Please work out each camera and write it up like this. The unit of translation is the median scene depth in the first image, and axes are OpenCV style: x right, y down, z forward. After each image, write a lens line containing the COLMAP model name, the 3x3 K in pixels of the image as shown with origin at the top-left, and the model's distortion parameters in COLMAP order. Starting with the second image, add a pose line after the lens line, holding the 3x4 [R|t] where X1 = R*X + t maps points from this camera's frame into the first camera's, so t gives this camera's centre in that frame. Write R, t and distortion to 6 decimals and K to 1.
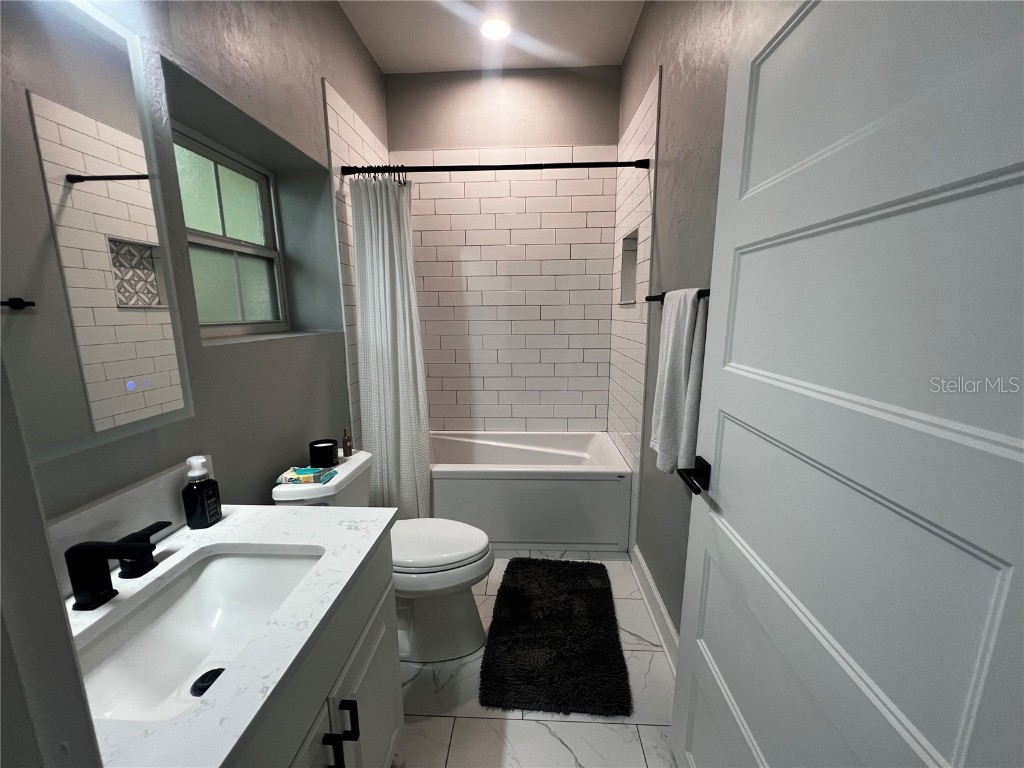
lens RADIAL K [[406.7, 0, 512.8], [0, 406.7, 381.5], [0, 0, 1]] dist [-0.001606, 0.000386]
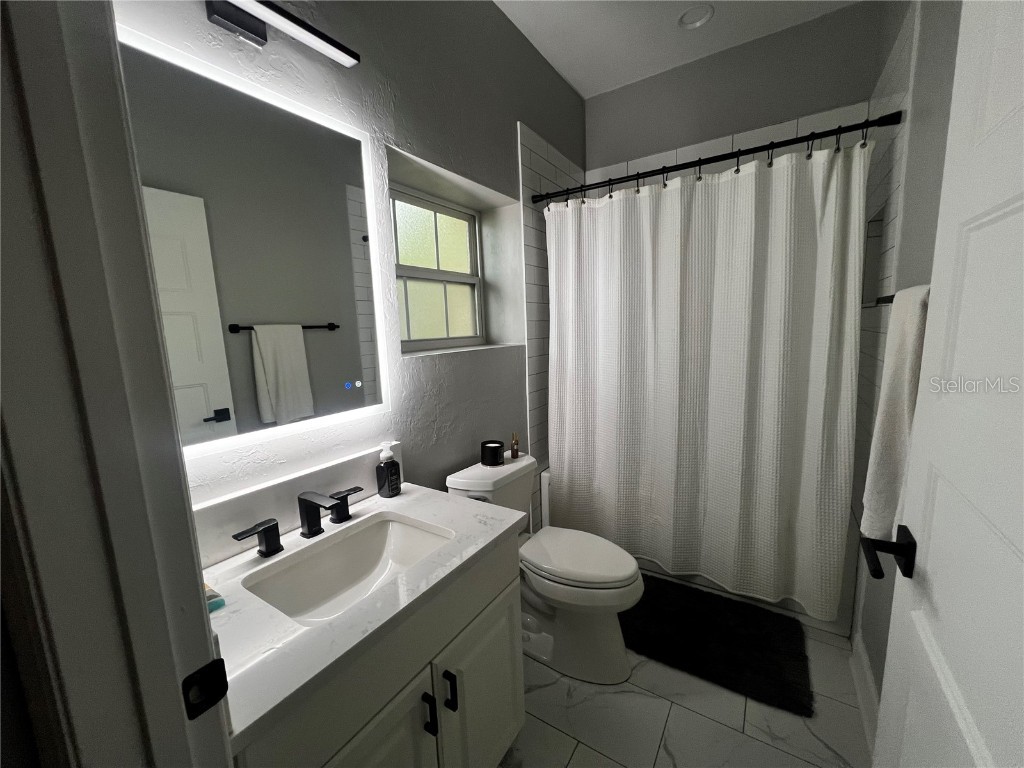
lens RADIAL K [[407.5, 0, 514.1], [0, 407.5, 383.8], [0, 0, 1]] dist [0.004026, -0.000263]
pose [[0.872349, 0.045910, -0.486724, 0.148662], [-0.058126, 0.998259, -0.010018, -0.008035], [0.485416, 0.037030, 0.873498, 0.036938]]
